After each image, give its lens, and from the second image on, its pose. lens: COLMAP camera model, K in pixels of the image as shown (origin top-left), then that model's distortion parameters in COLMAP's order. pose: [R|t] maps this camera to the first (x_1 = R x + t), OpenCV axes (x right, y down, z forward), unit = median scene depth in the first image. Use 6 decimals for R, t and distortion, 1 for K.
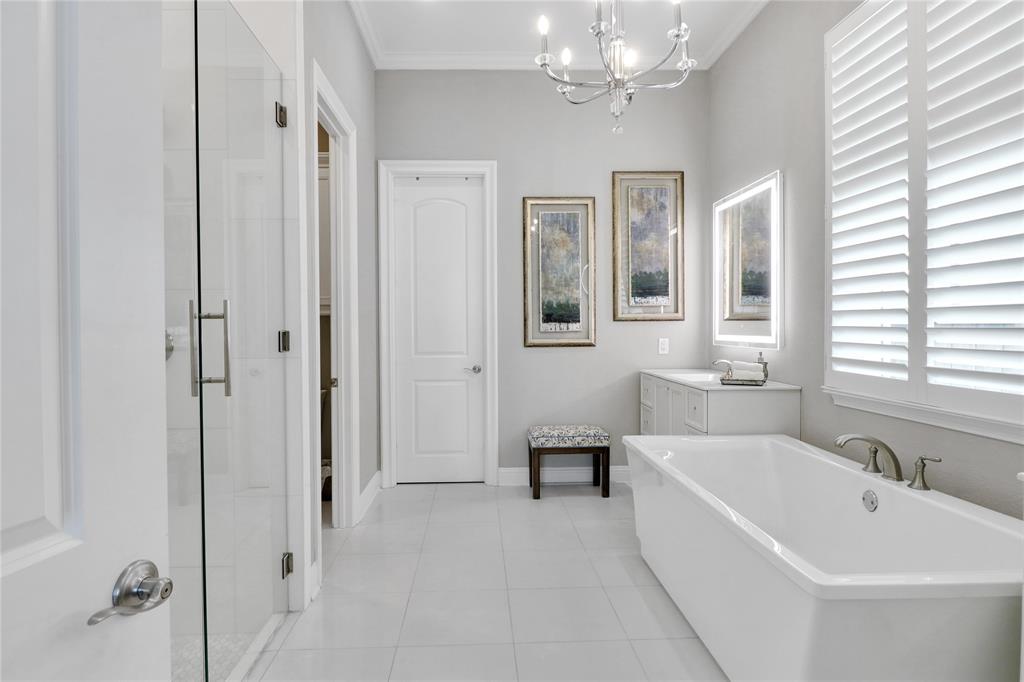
lens RADIAL K [[569.2, 0, 498.5], [0, 569.2, 330.1], [0, 0, 1]] dist [0.006487, -0.022673]
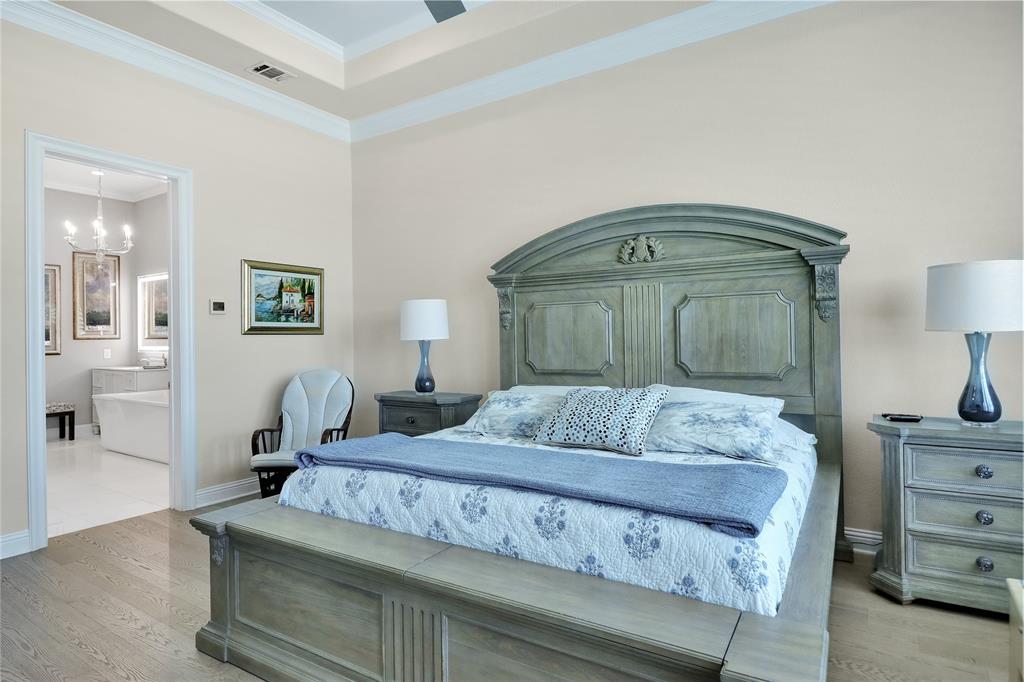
lens RADIAL K [[569.2, 0, 498.5], [0, 569.2, 330.1], [0, 0, 1]] dist [0.006487, -0.022673]
pose [[0.597768, 0.007669, 0.801632, -0.395520], [0.024241, 0.999324, -0.027636, 0.033221], [-0.801302, 0.035952, 0.597178, -1.020269]]
